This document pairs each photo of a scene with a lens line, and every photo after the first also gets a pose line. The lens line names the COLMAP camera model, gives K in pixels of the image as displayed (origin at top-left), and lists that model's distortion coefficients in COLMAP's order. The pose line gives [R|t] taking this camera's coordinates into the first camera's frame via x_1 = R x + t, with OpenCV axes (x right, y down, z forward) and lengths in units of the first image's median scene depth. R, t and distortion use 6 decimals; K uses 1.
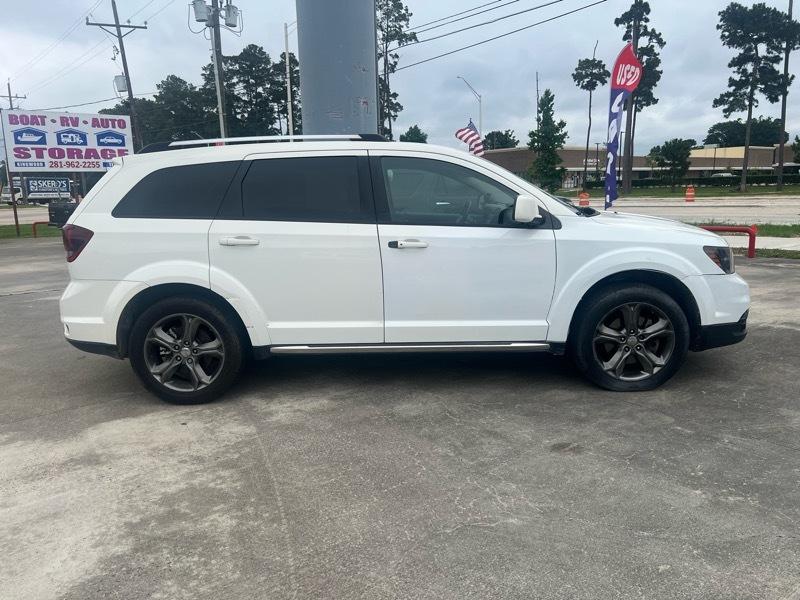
lens RADIAL K [[610.7, 0, 406.3], [0, 610.7, 303.3], [0, 0, 1]] dist [0.037536, -0.046115]
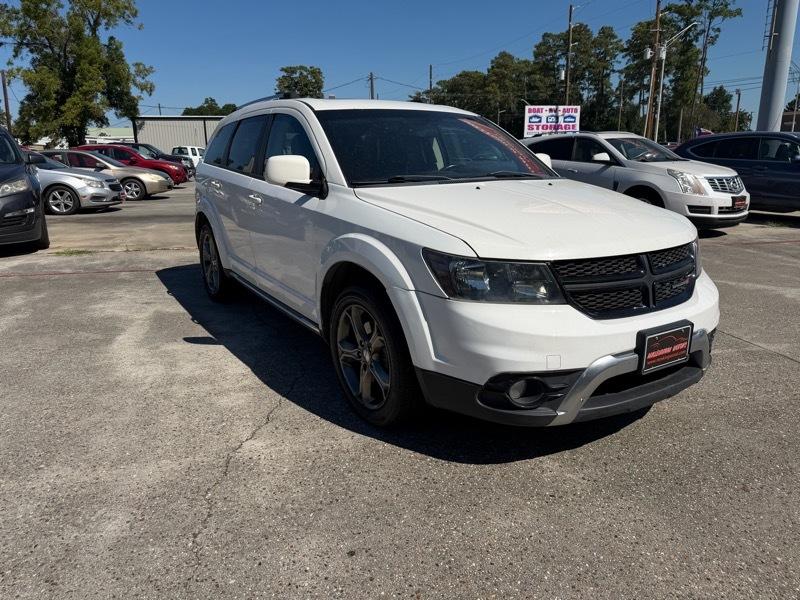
lens RADIAL K [[583.1, 0, 399.9], [0, 583.1, 297.7], [0, 0, 1]] dist [0.008831, -0.003266]
pose [[0.509387, 0.232250, -0.828604, 0.866296], [-0.161345, 0.971592, 0.173141, -0.125443], [0.845277, 0.045495, 0.532388, 0.571866]]
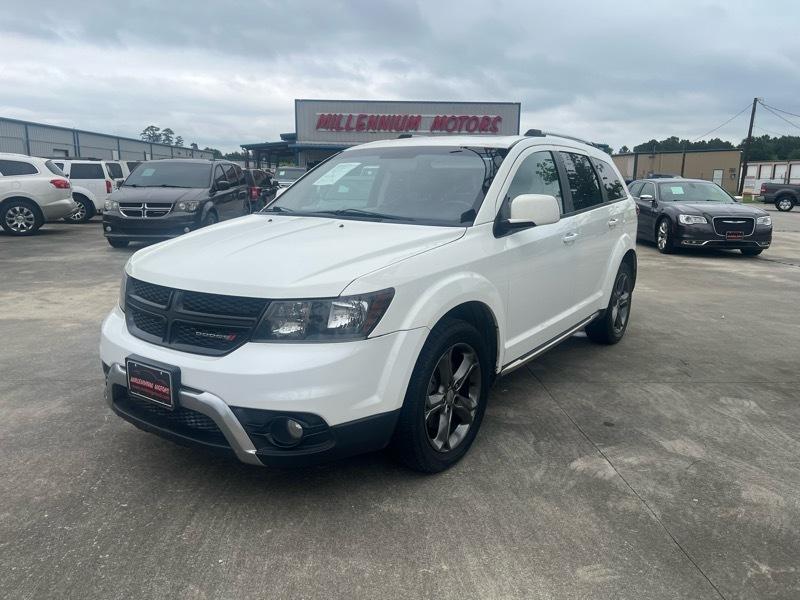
lens RADIAL K [[621.2, 0, 400.0], [0, 621.2, 300.0], [0, 0, 1]] dist [0.012917, -0.007243]
pose [[-0.591464, 0.172383, -0.787689, 0.860152], [-0.140640, 0.939851, 0.311287, -0.315515], [0.793972, 0.294896, -0.531644, 1.557306]]
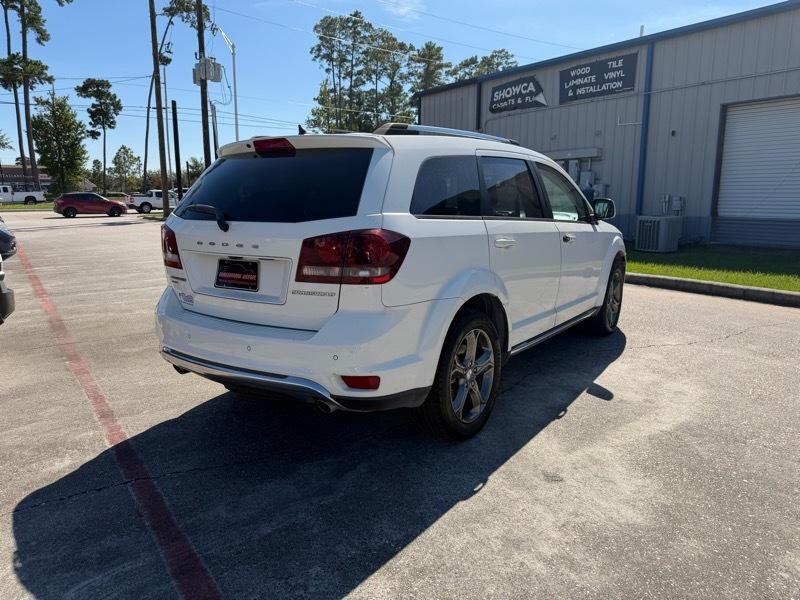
lens RADIAL K [[583.1, 0, 399.9], [0, 583.1, 297.7], [0, 0, 1]] dist [0.008831, -0.003266]
pose [[0.571640, -0.118536, 0.811897, -0.954227], [0.135881, 0.989523, 0.048798, -0.070599], [-0.809175, 0.082426, 0.581758, 0.522106]]
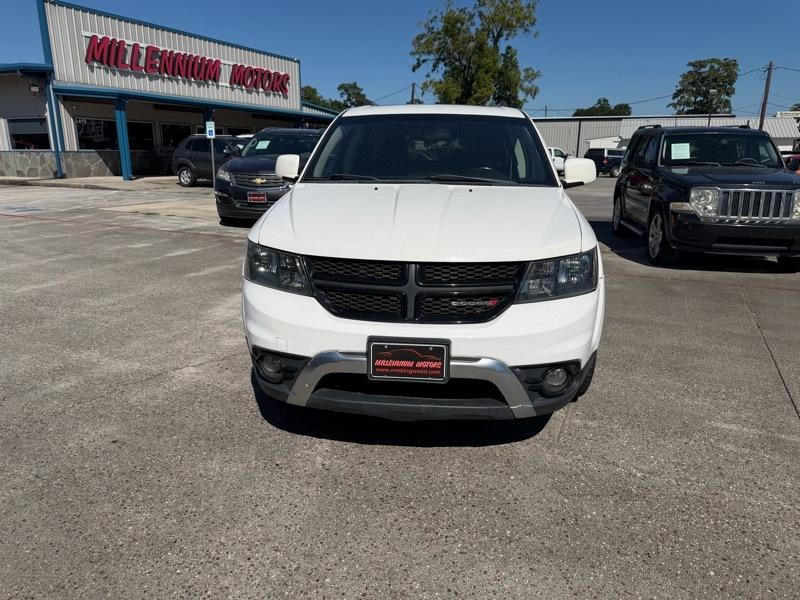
lens RADIAL K [[583.1, 0, 399.9], [0, 583.1, 297.7], [0, 0, 1]] dist [0.008831, -0.003266]
pose [[-0.110654, 0.267953, -0.957057, 1.041485], [-0.186721, 0.940218, 0.284827, -0.228656], [0.976161, 0.210219, -0.054006, 1.087216]]
